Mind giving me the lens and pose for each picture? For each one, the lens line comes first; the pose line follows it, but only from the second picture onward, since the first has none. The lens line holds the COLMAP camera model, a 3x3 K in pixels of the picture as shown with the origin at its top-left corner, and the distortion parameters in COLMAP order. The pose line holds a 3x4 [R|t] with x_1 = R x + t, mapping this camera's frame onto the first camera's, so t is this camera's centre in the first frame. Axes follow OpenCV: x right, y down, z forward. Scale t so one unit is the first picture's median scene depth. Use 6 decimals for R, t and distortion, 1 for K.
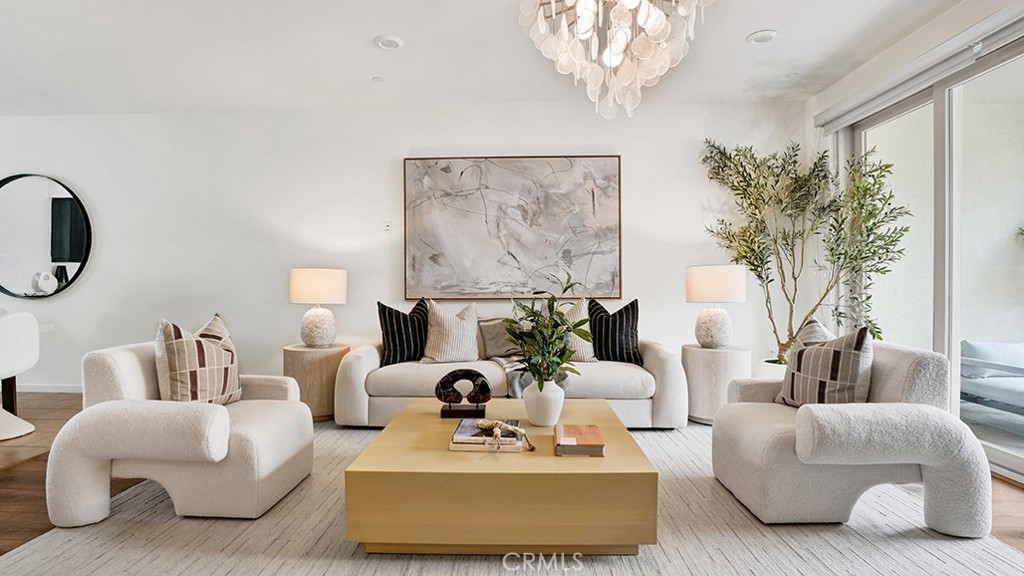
lens RADIAL K [[487.9, 0, 506.1], [0, 487.9, 283.5], [0, 0, 1]] dist [-0.034609, 0.001374]
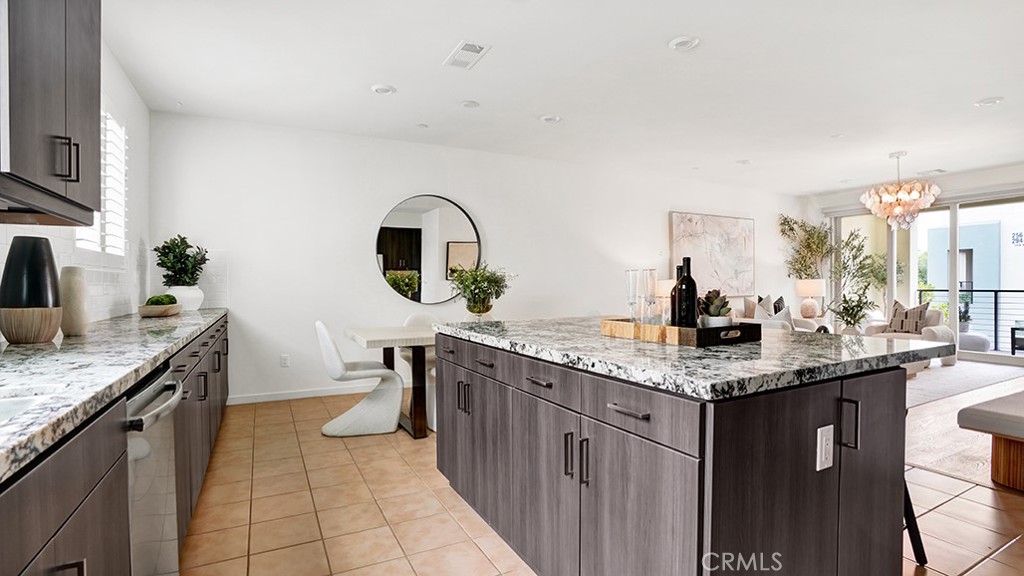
lens RADIAL K [[487.9, 0, 509.9], [0, 487.9, 289.4], [0, 0, 1]] dist [-0.034609, 0.001374]
pose [[0.858123, -0.009645, 0.513353, -1.521398], [0.001916, 0.999877, 0.015583, -0.023573], [-0.513440, -0.012389, 0.858036, -0.116364]]
